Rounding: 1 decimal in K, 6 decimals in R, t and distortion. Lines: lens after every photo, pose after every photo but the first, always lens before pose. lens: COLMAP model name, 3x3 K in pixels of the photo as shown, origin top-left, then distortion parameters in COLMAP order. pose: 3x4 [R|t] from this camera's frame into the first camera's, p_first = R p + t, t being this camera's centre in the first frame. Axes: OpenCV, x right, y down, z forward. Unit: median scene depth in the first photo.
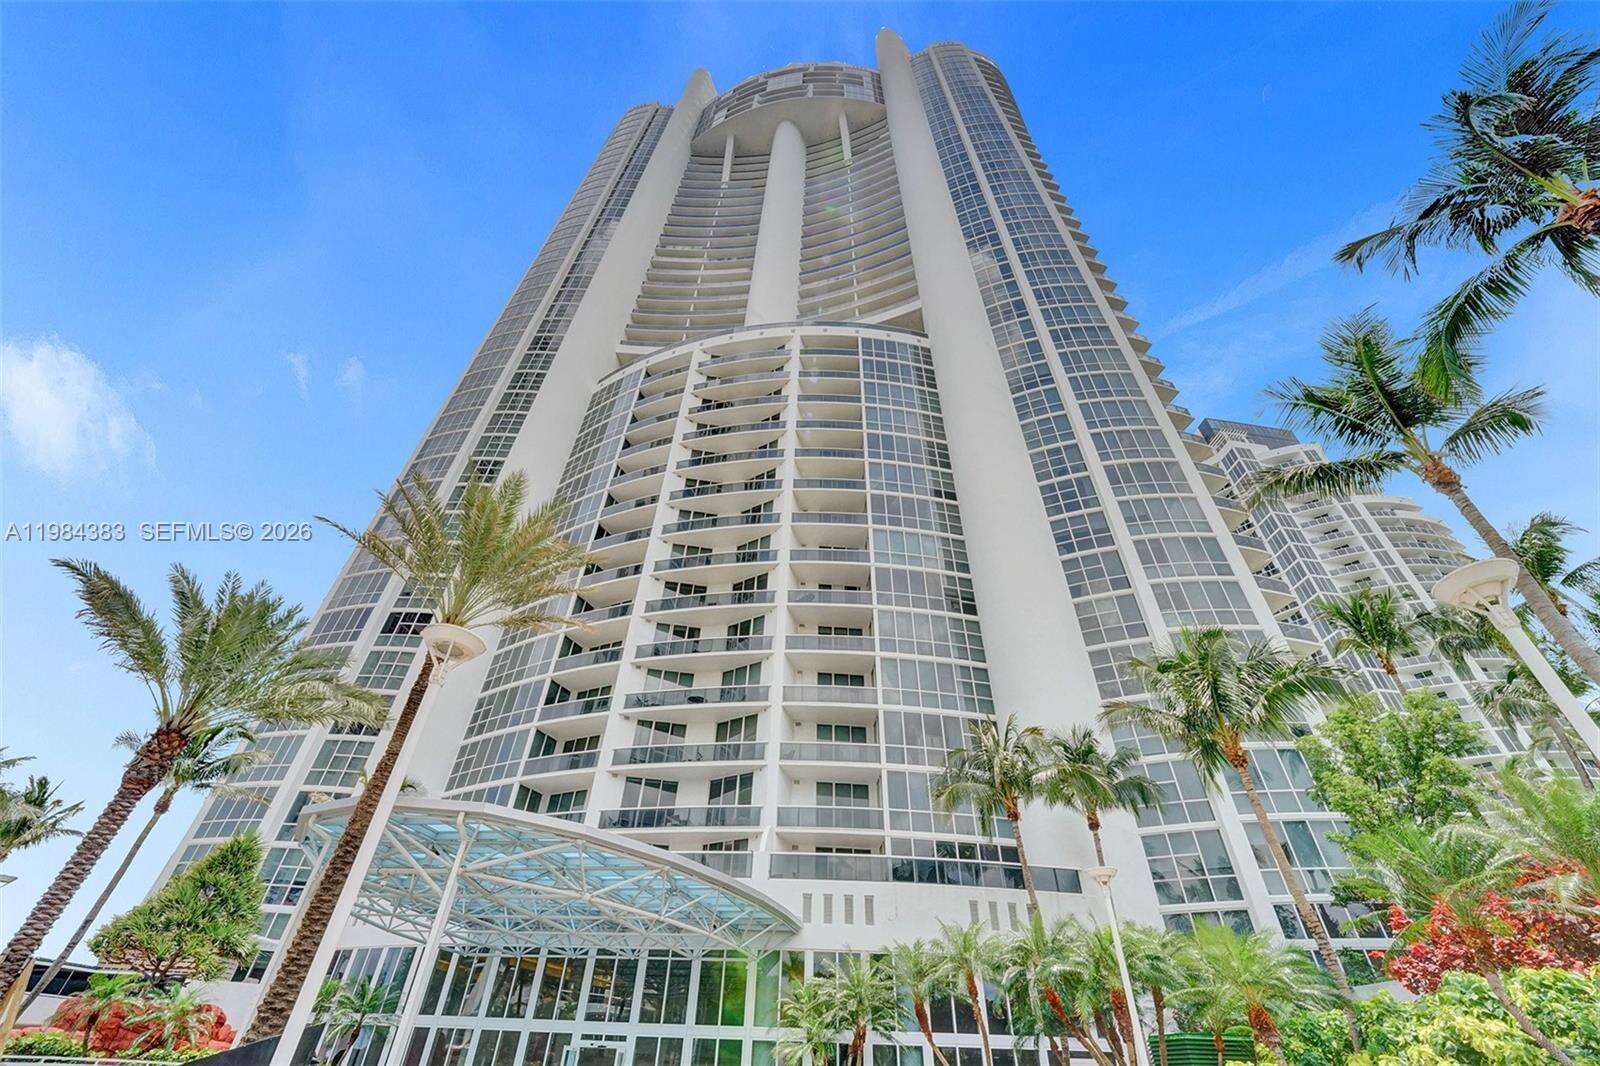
lens RADIAL K [[670.4, 0, 797.2], [0, 670.4, 527.5], [0, 0, 1]] dist [-0.001724, -0.000534]
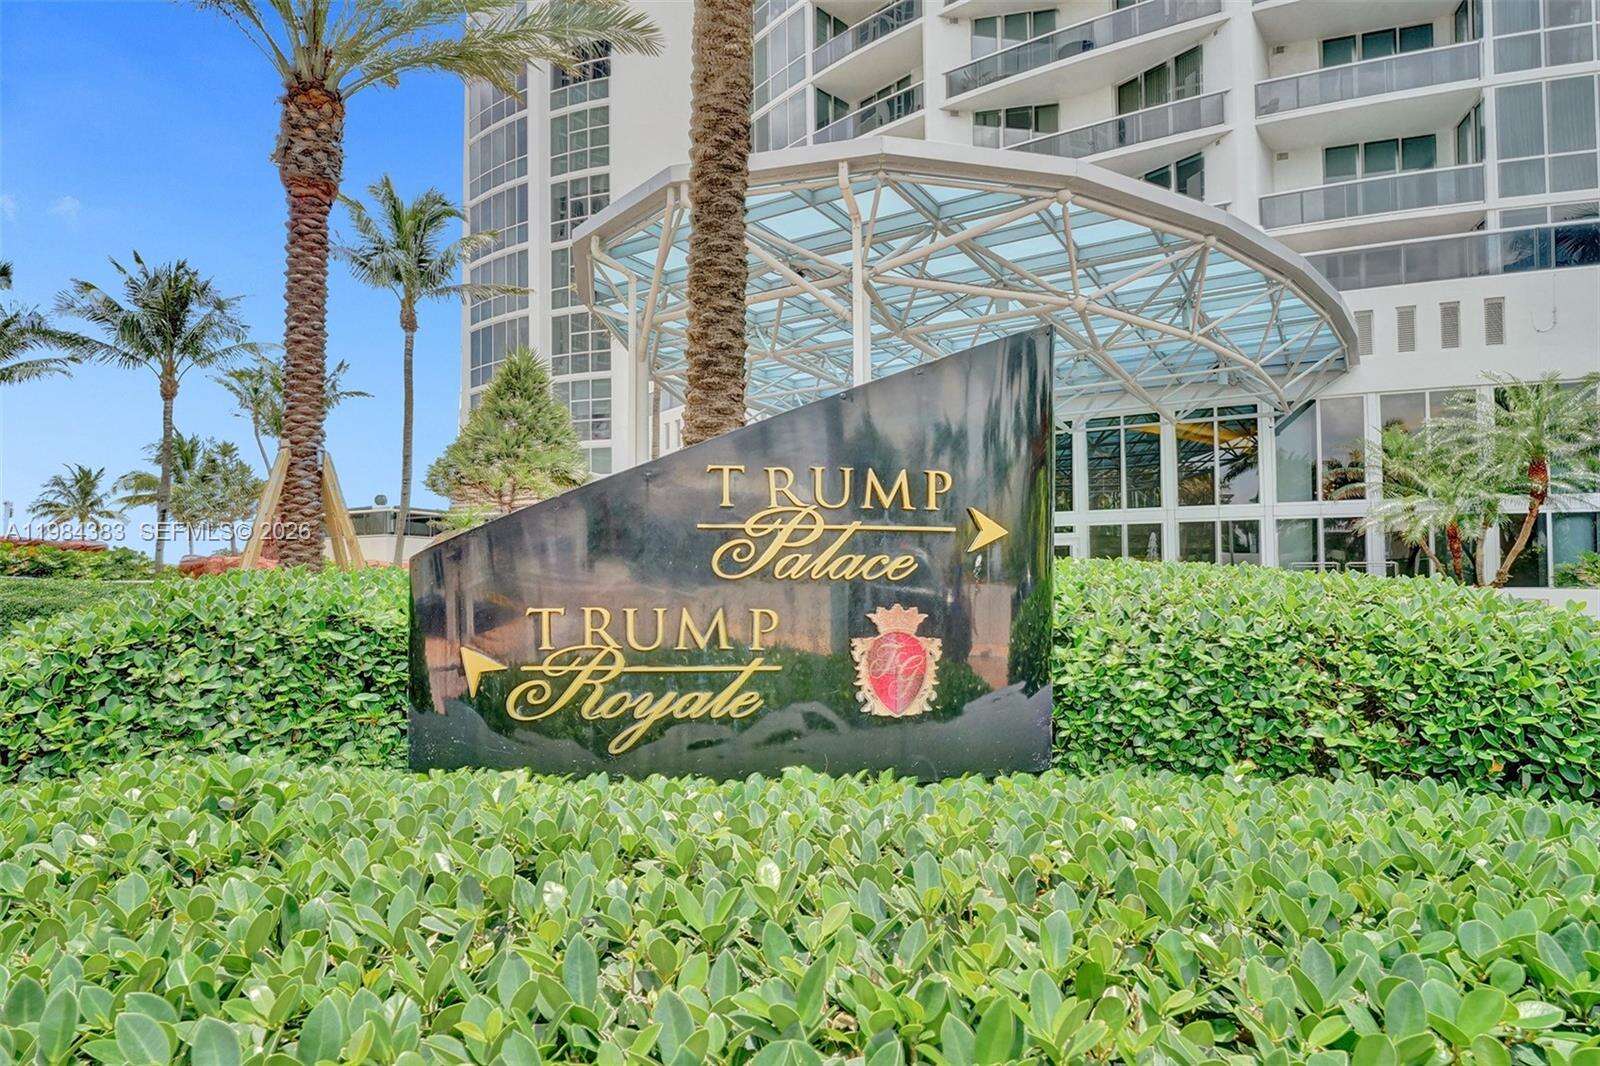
lens RADIAL K [[848.3, 0, 798.8], [0, 848.3, 588.8], [0, 0, 1]] dist [0.024715, -0.000088]
pose [[0.937984, -0.040815, -0.344266, -0.198746], [0.250505, 0.766267, 0.591677, 0.173299], [0.239650, -0.641224, 0.728971, 0.192605]]
